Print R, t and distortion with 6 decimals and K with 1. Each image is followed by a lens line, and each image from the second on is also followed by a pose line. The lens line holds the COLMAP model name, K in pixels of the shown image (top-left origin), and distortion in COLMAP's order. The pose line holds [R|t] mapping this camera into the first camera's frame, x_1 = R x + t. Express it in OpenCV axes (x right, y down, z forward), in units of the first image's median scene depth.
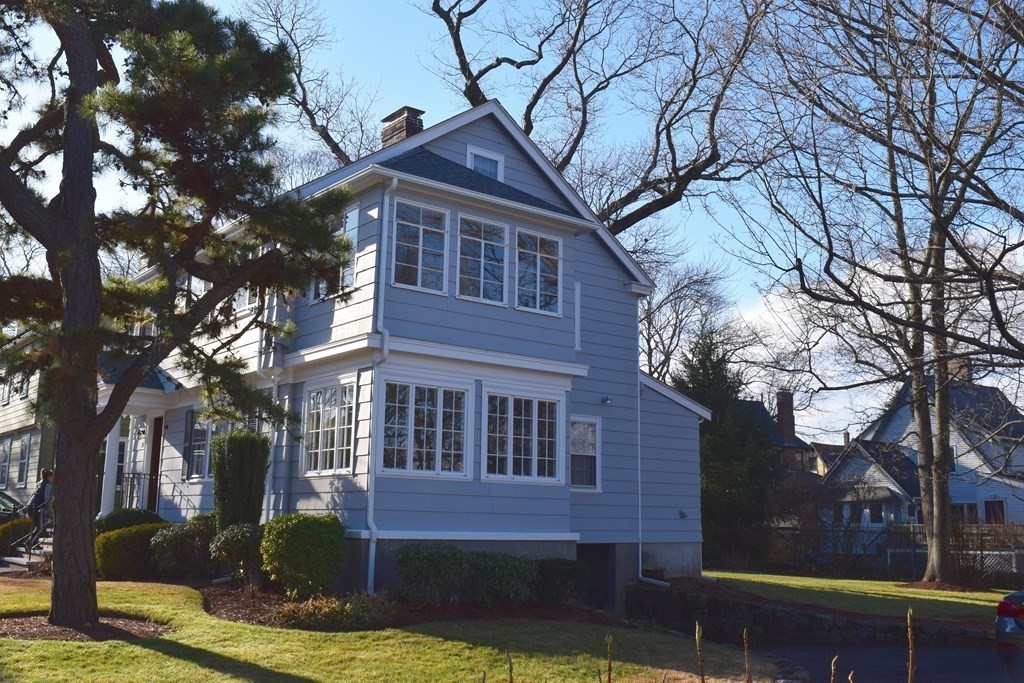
lens RADIAL K [[968.7, 0, 512.0], [0, 968.7, 341.5], [0, 0, 1]] dist [-0.047418, -0.003758]
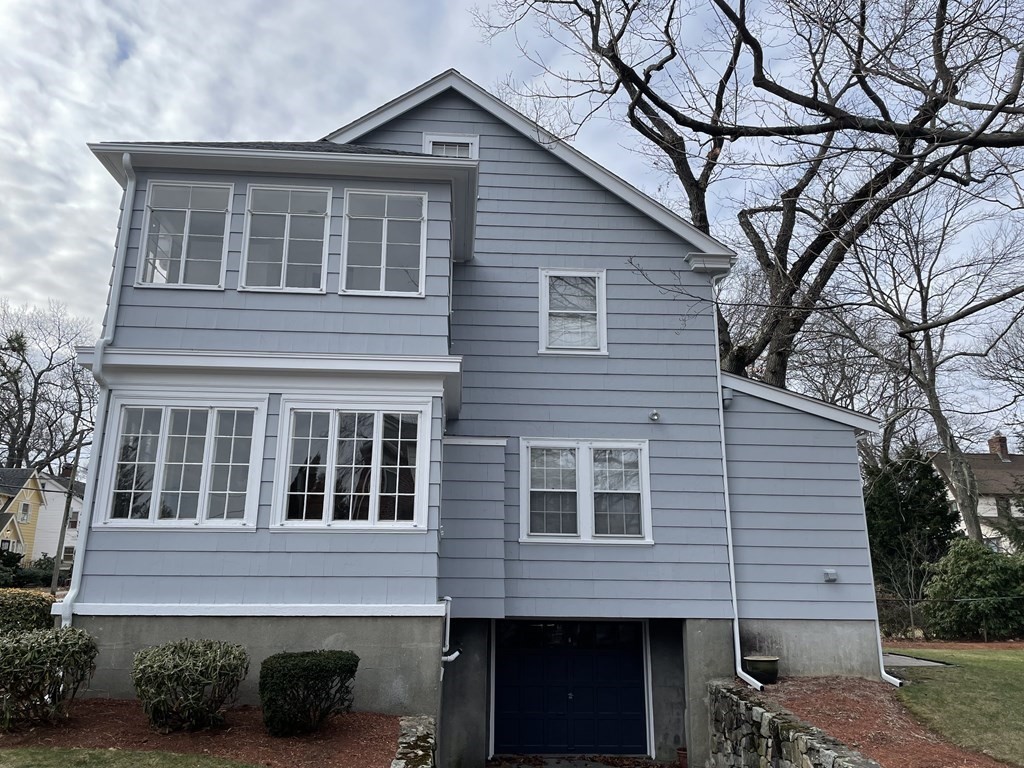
lens RADIAL K [[743.5, 0, 512.0], [0, 743.5, 384.0], [0, 0, 1]] dist [0.075950, -0.107723]
pose [[0.807297, -0.145938, -0.571816, 0.420808], [0.105141, 0.989007, -0.103973, 0.105953], [0.580703, 0.023815, 0.813767, 0.601279]]
